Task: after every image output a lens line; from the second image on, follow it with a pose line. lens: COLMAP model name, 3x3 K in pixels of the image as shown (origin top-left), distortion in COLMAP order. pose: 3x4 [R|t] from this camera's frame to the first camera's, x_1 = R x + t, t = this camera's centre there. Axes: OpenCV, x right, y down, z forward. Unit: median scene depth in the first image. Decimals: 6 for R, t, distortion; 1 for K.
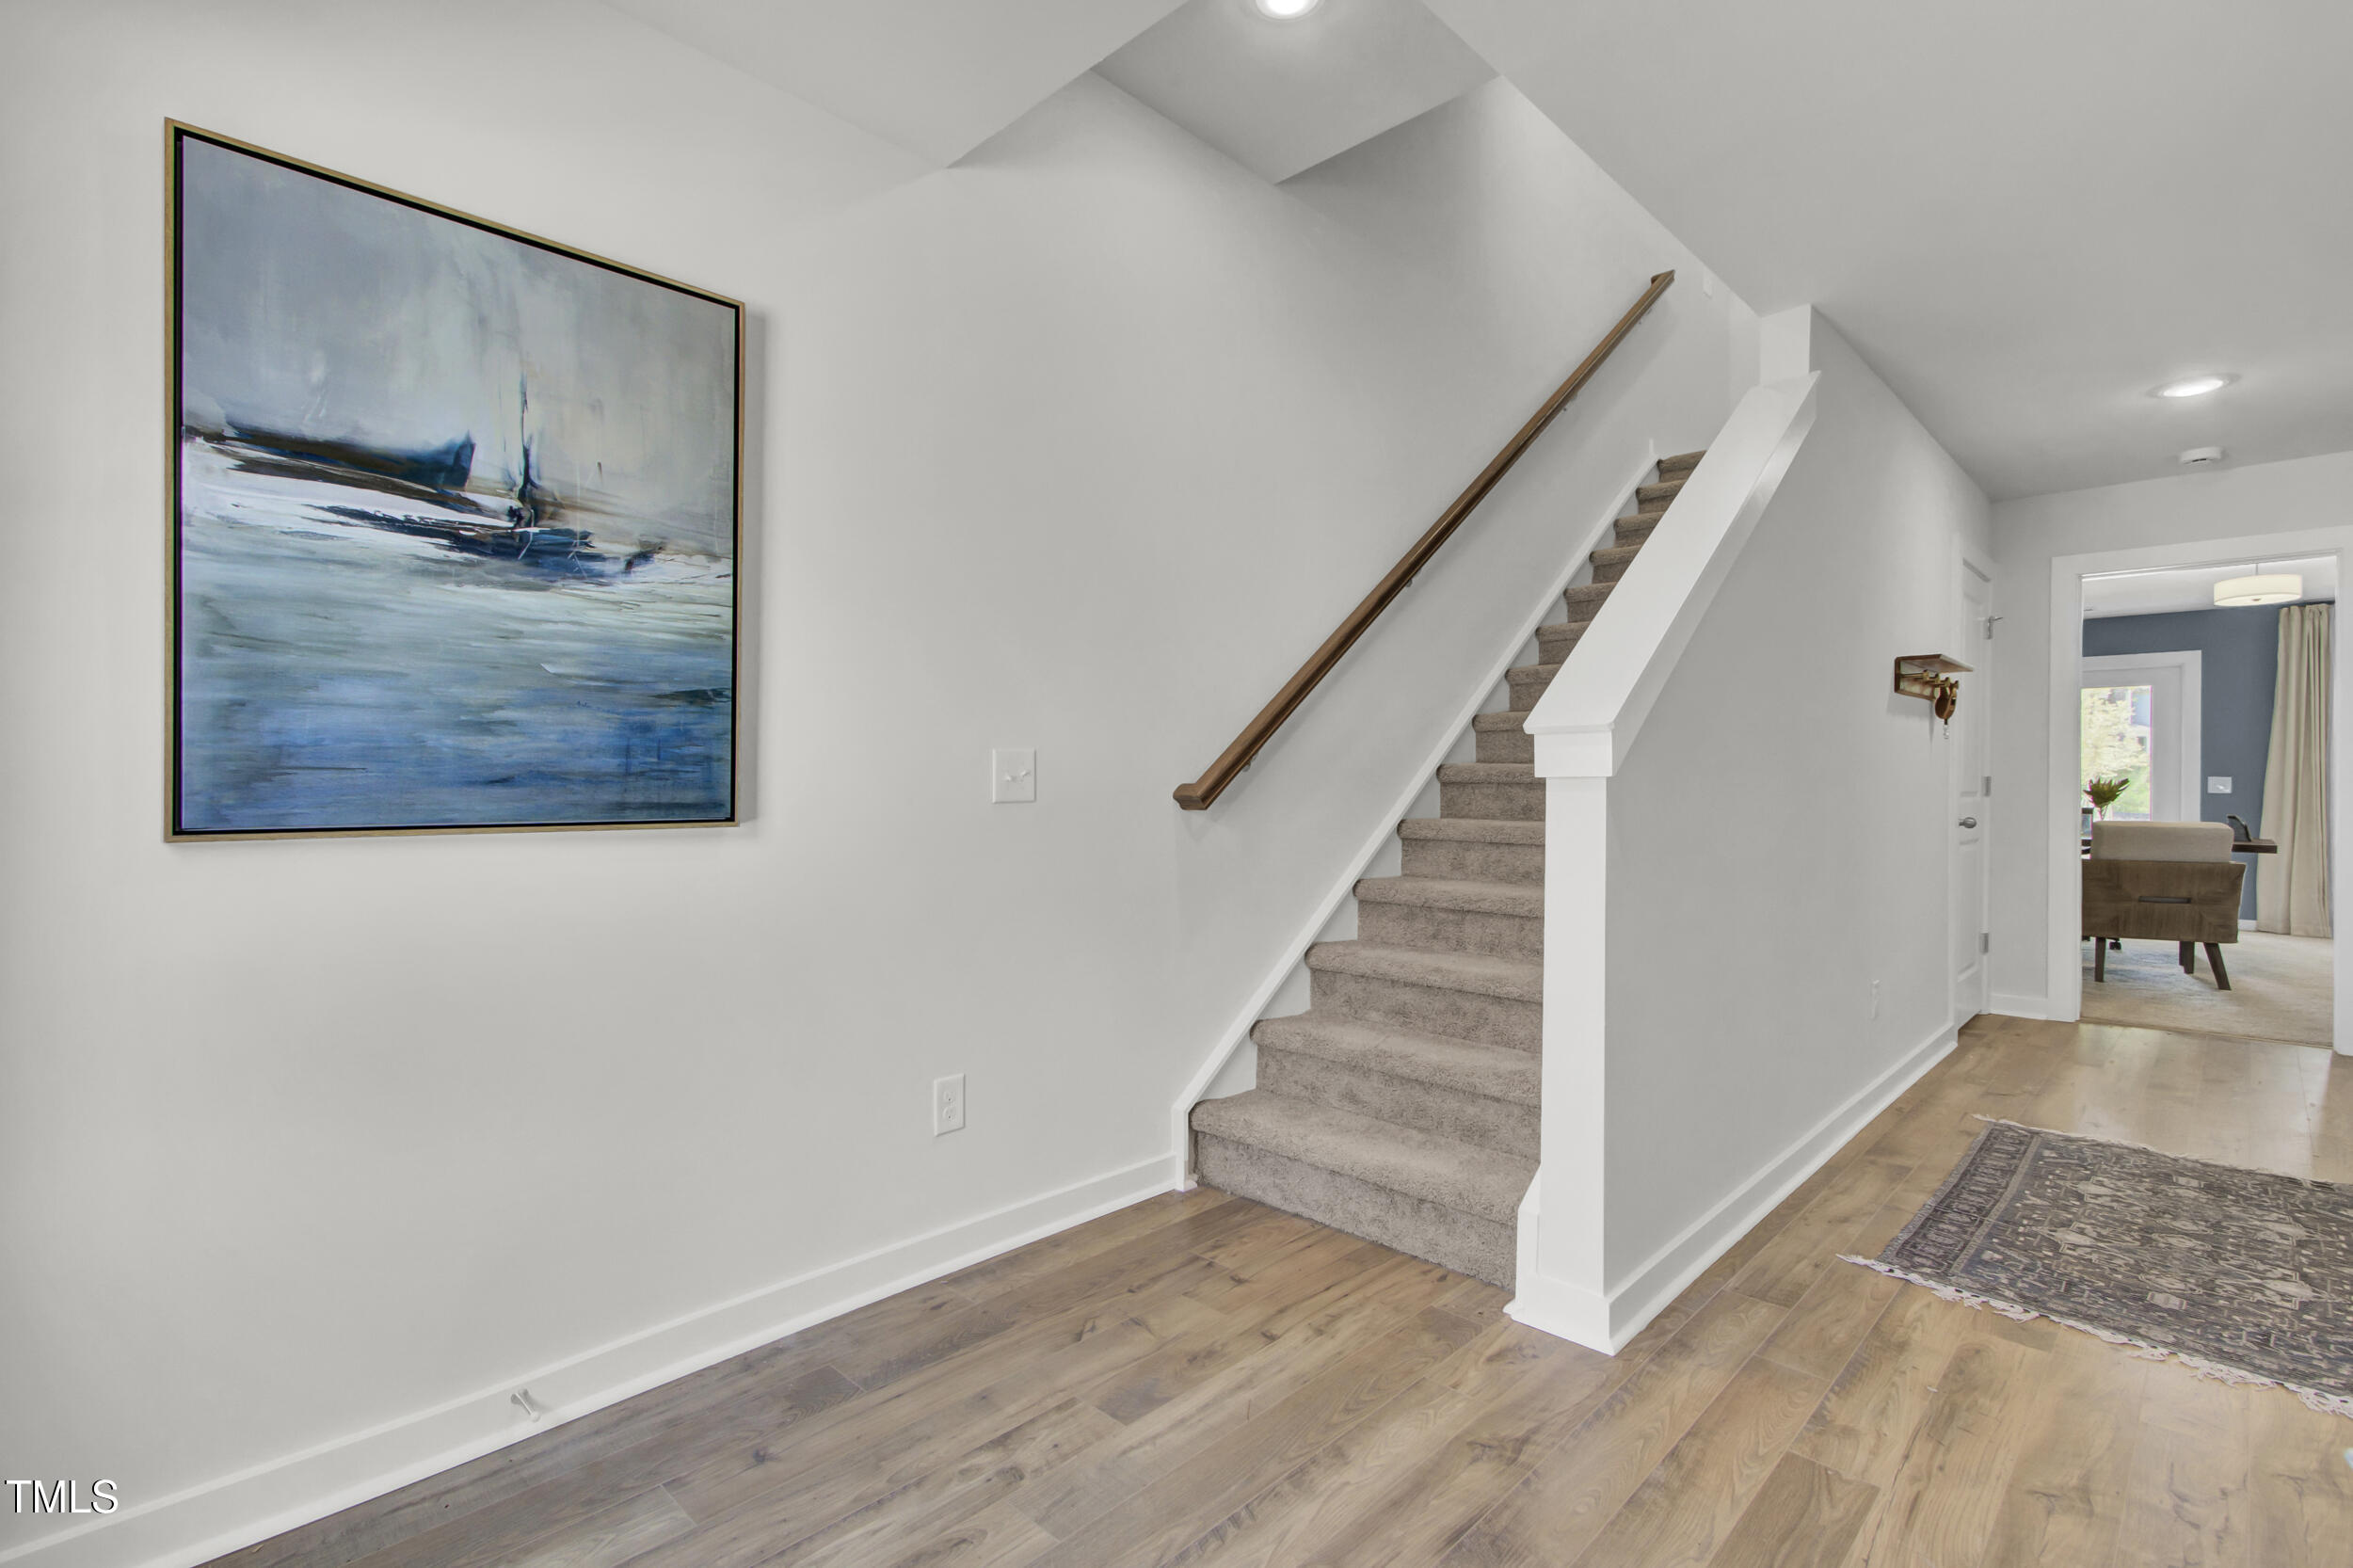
lens RADIAL K [[1102.0, 0, 1168.8], [0, 1102.0, 782.7], [0, 0, 1]] dist [0.007619, -0.000026]
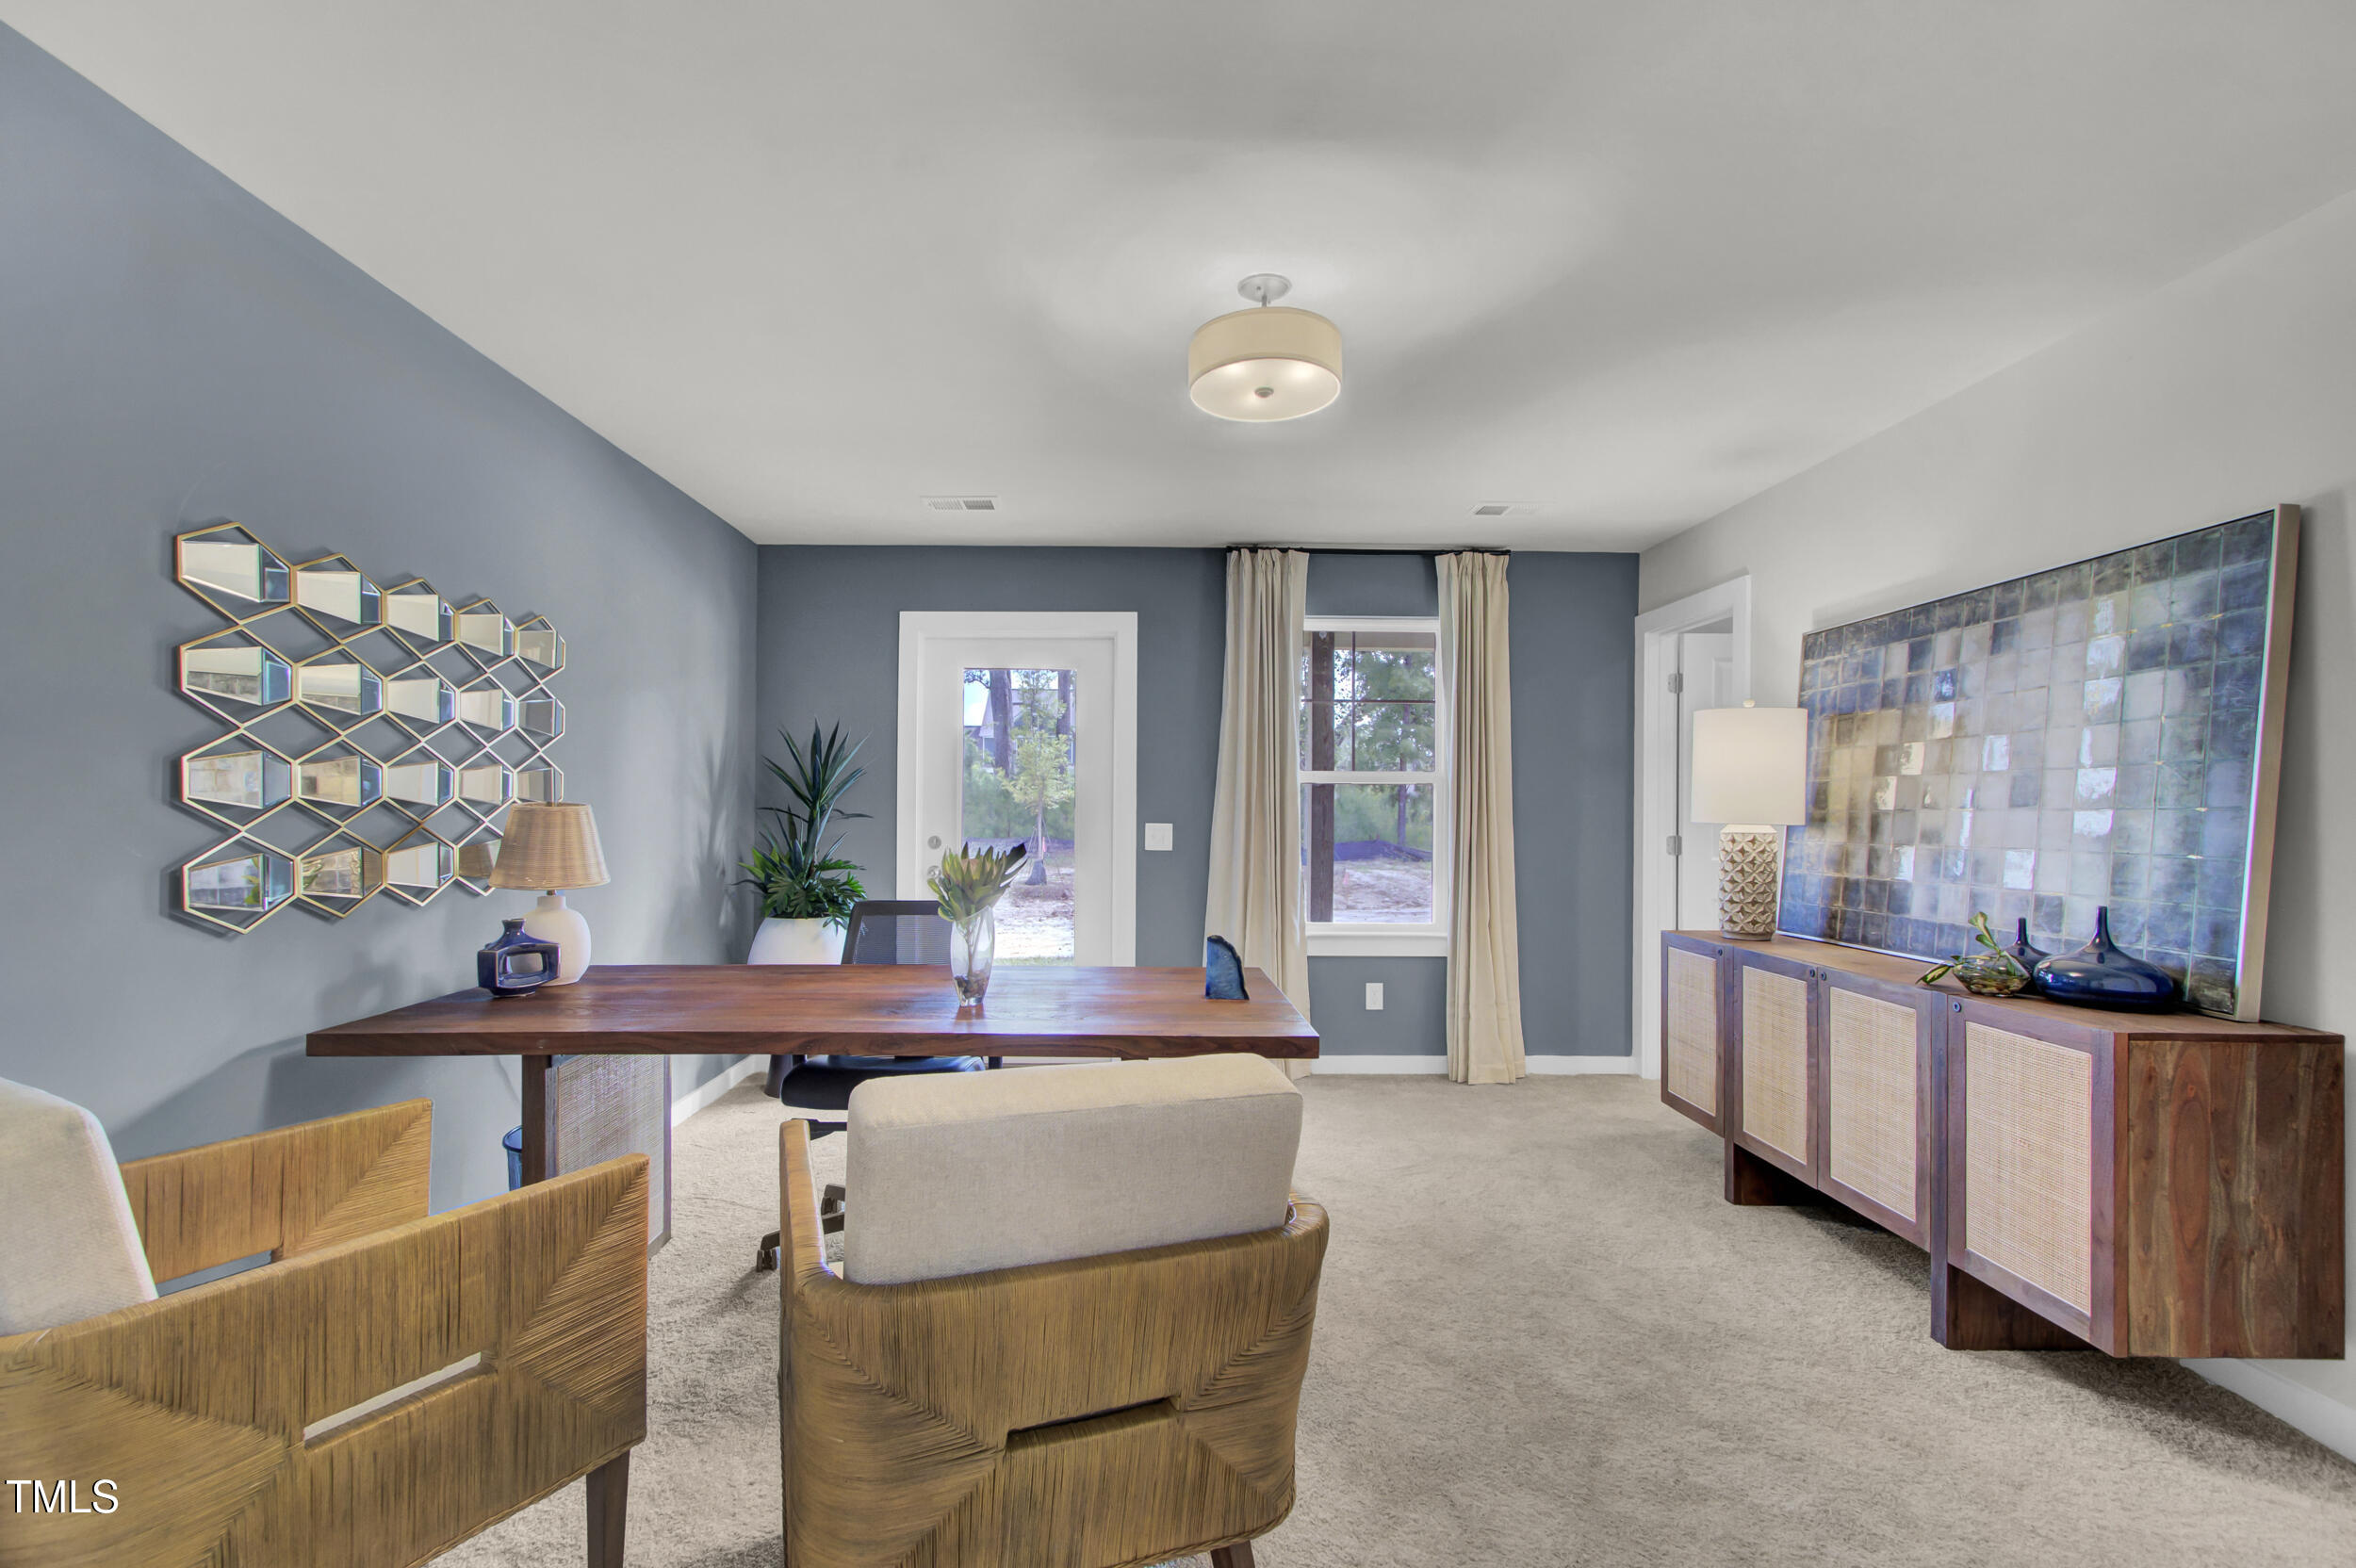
lens RADIAL K [[1103.3, 0, 1175.1], [0, 1103.3, 805.0], [0, 0, 1]] dist [0.007619, -0.000026]
pose [[0.691616, 0.002030, 0.722262, 0.523335], [-0.000840, 0.999998, -0.002006, -0.014179], [-0.722265, 0.000781, 0.691616, 0.582439]]
